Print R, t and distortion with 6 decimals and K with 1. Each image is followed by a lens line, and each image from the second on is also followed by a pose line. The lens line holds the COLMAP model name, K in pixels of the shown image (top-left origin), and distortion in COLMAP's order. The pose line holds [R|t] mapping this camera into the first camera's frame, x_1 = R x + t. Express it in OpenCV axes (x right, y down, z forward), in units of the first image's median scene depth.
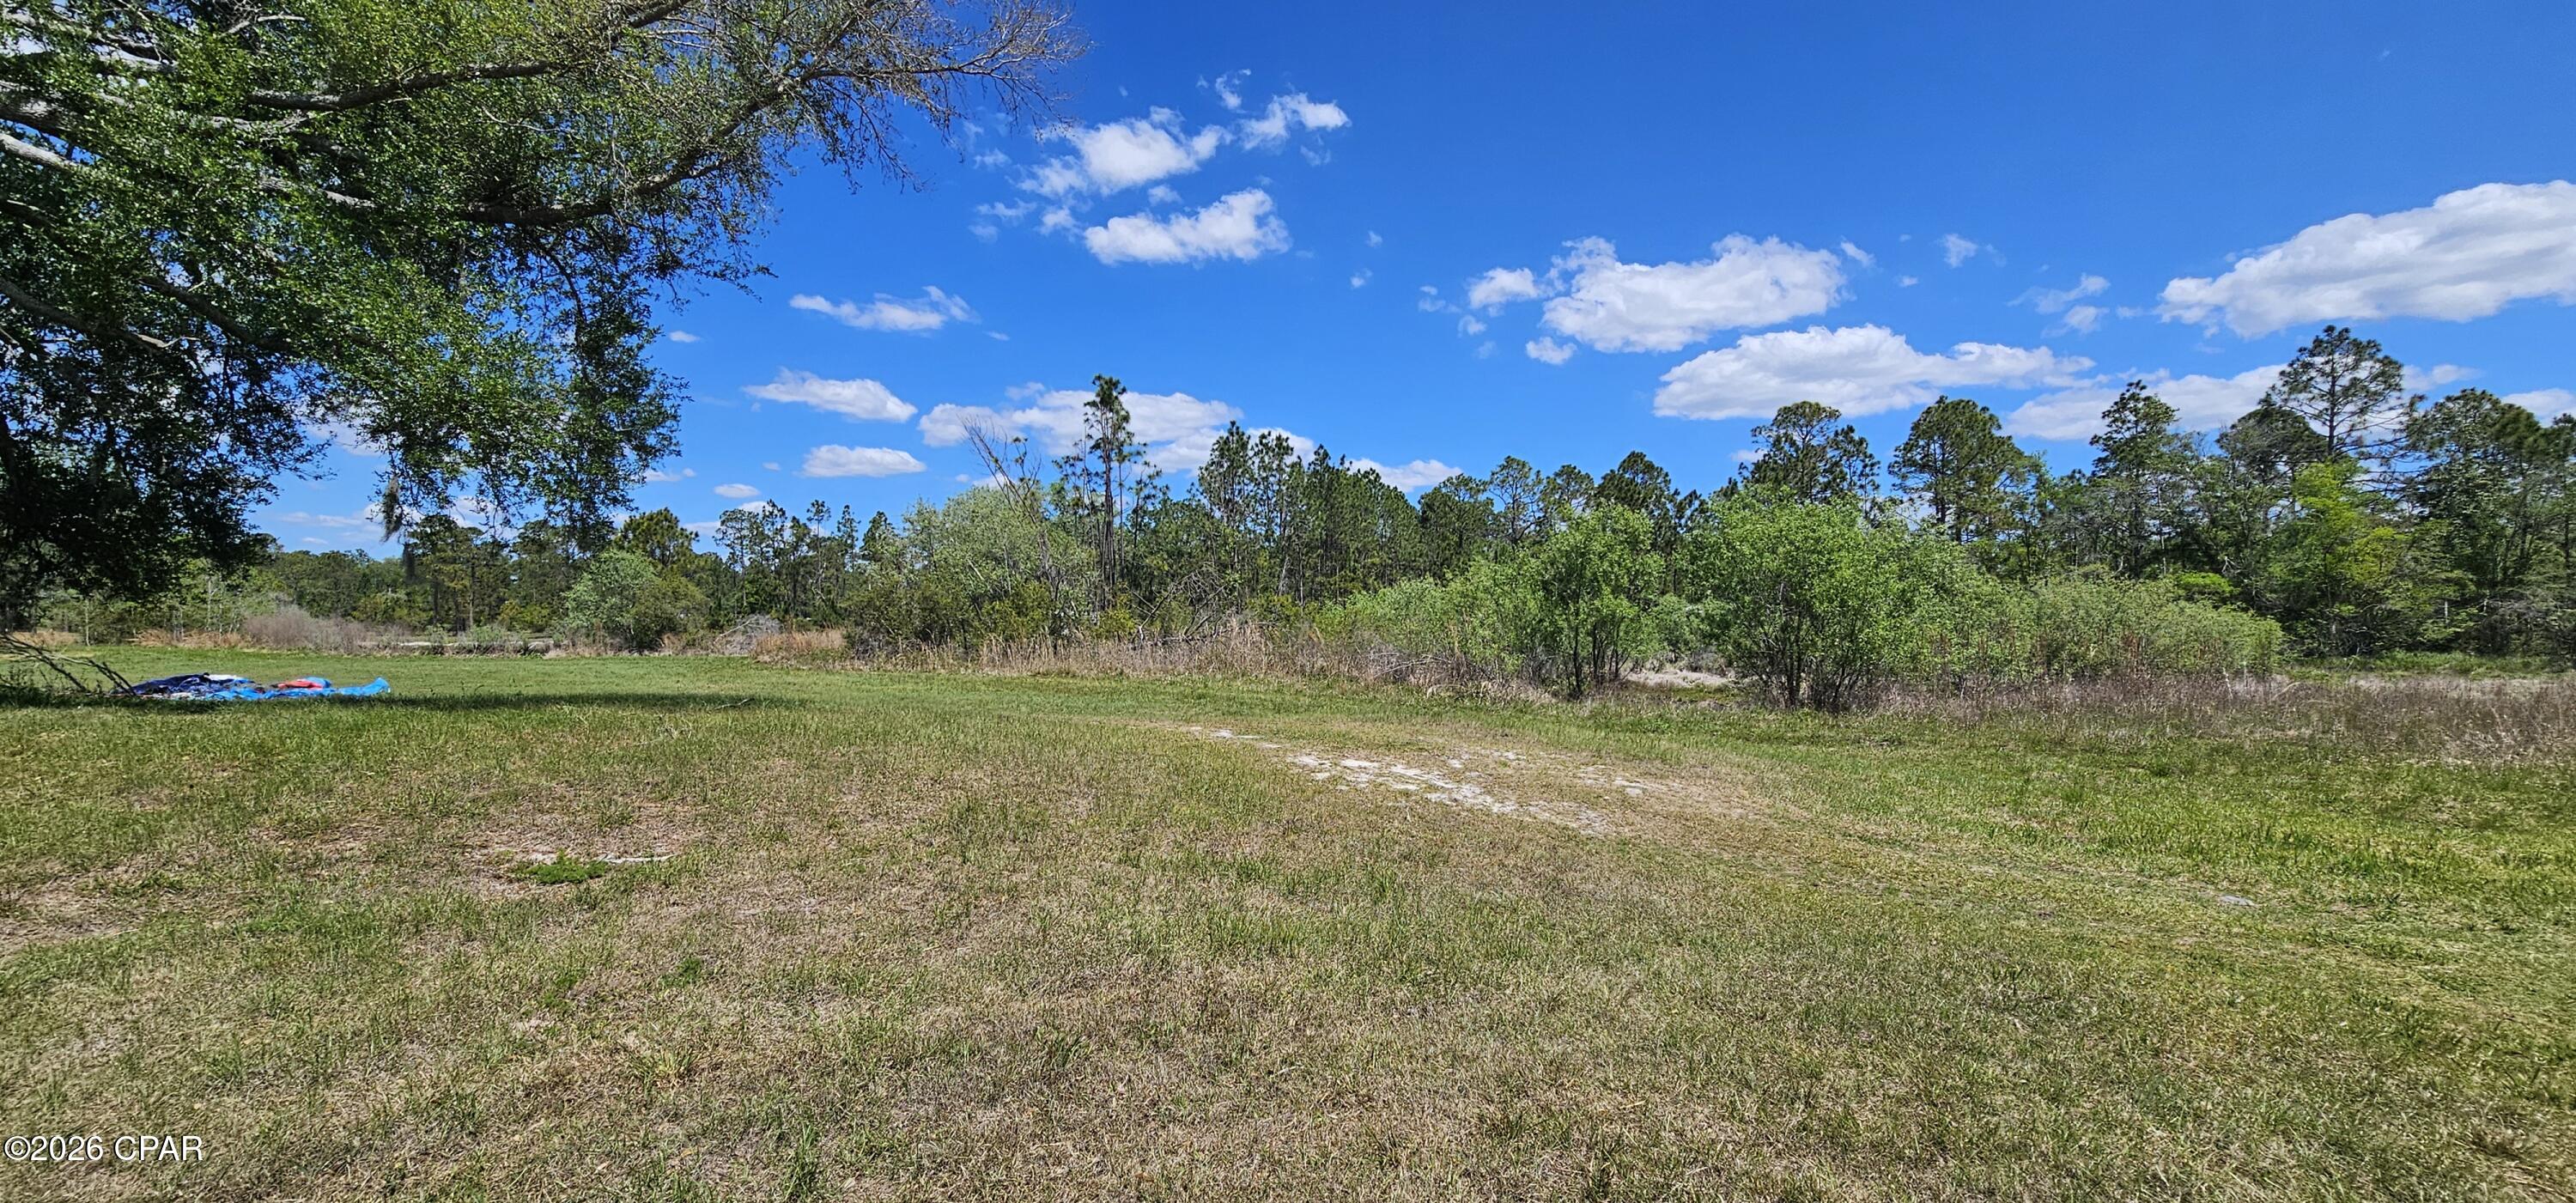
lens RADIAL K [[1097.7, 0, 1288.0], [0, 1097.7, 601.5], [0, 0, 1]] dist [-0.000916, -0.000027]
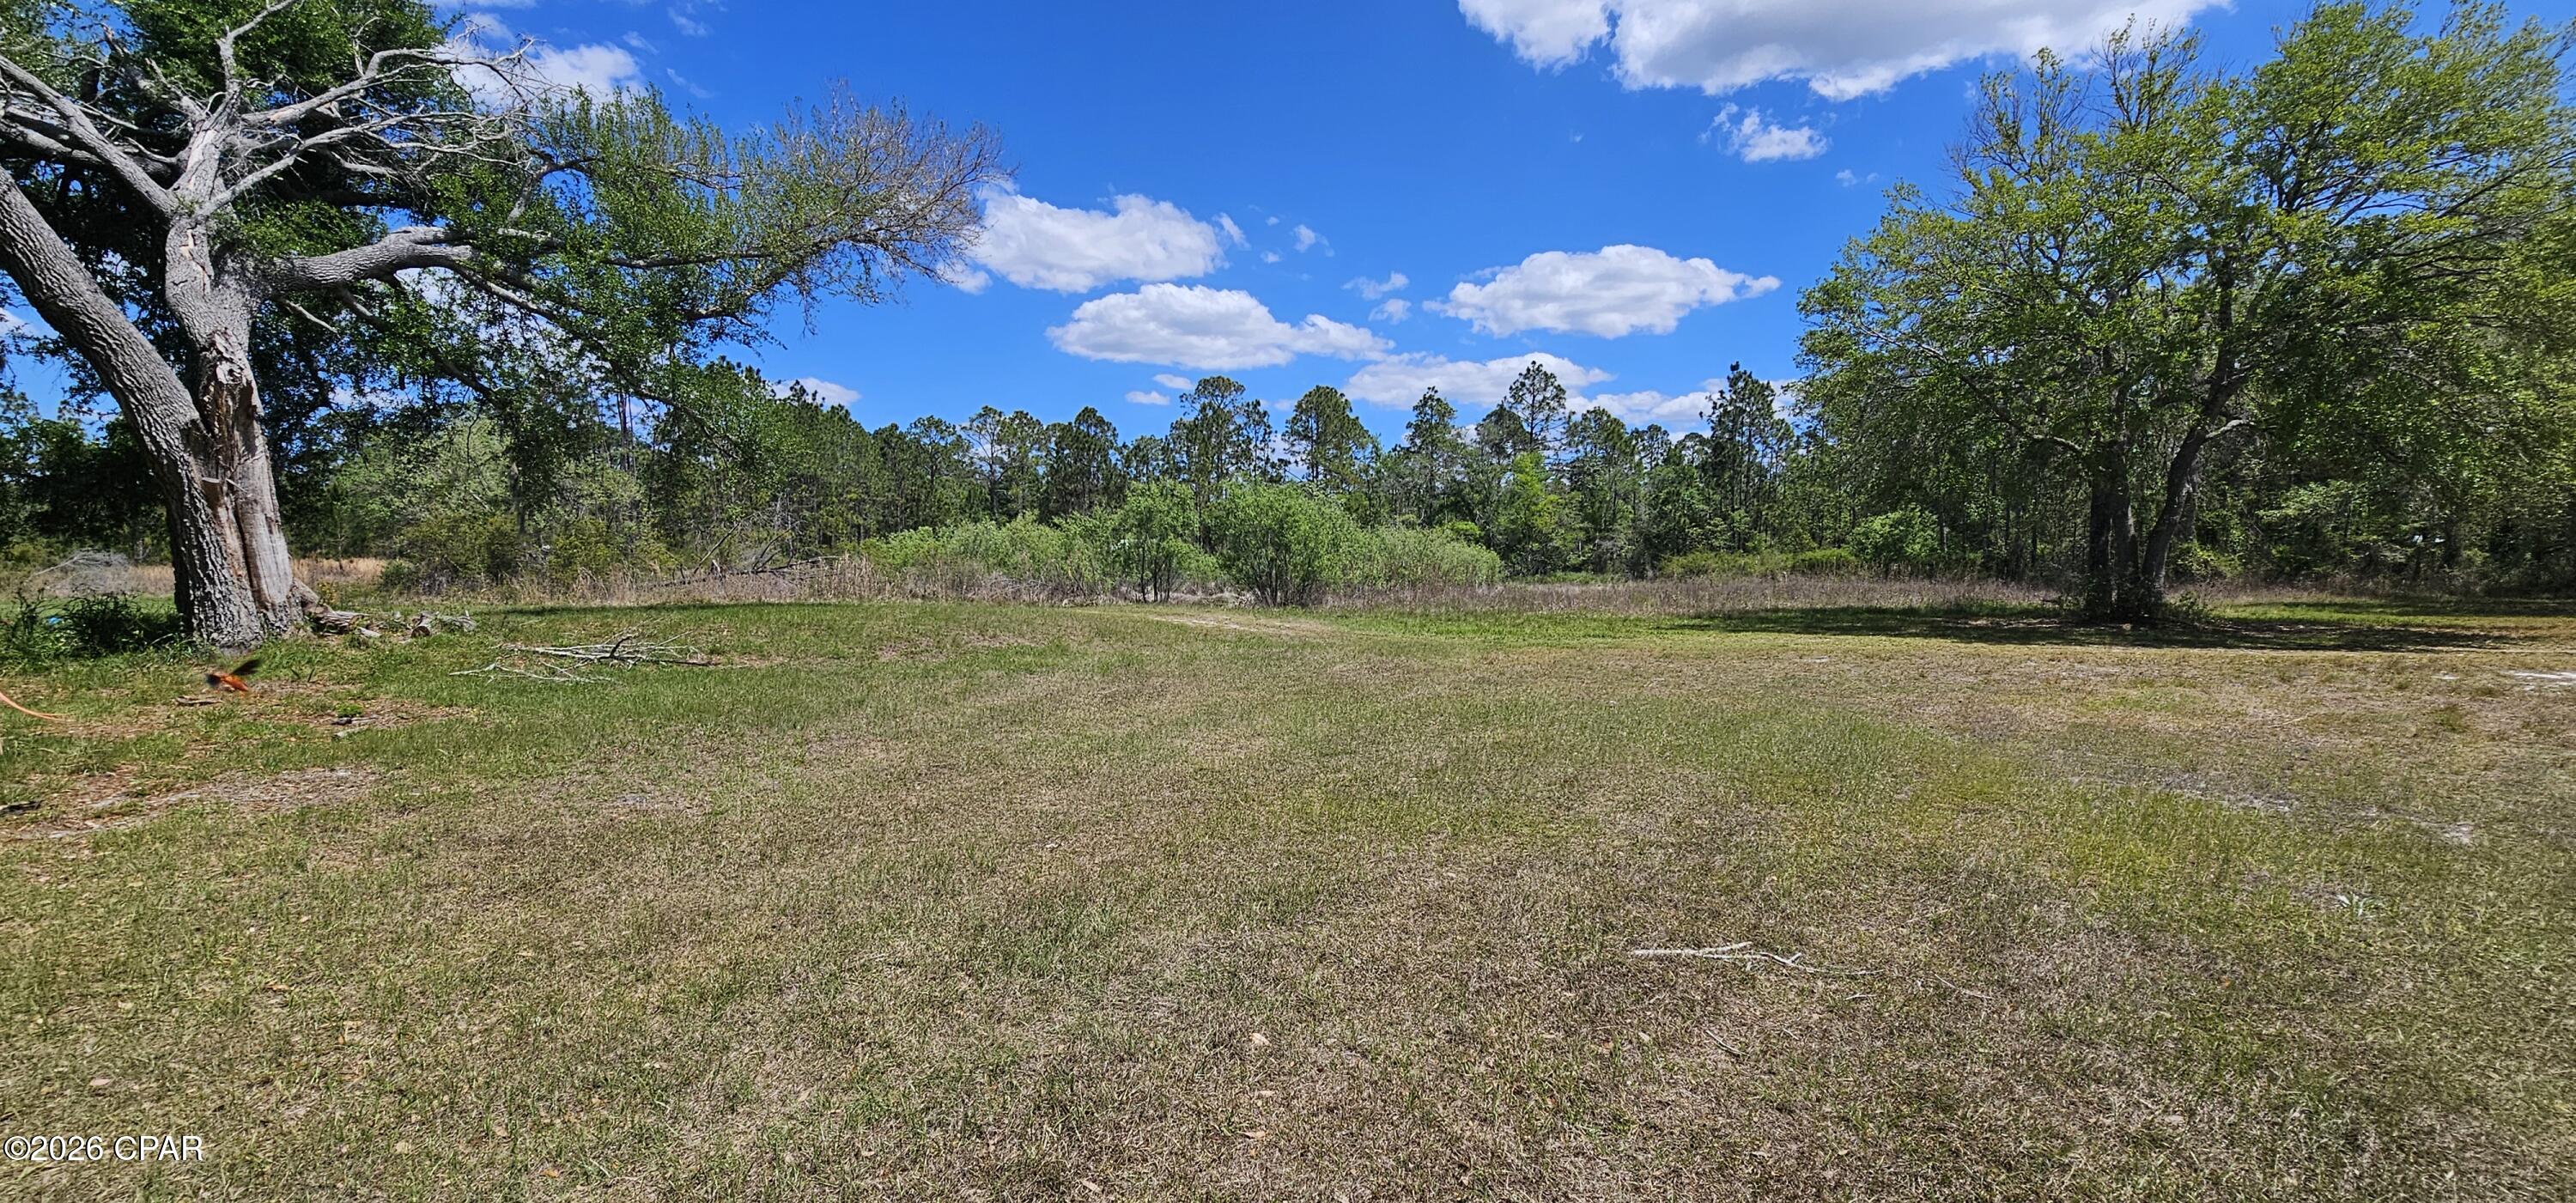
lens RADIAL K [[1097.7, 0, 1288.0], [0, 1097.7, 601.5], [0, 0, 1]] dist [-0.000916, -0.000027]
pose [[0.859910, -0.023091, 0.509923, -0.112745], [-0.009422, 0.998088, 0.061086, -0.004217], [-0.510359, -0.057333, 0.858048, -0.134227]]
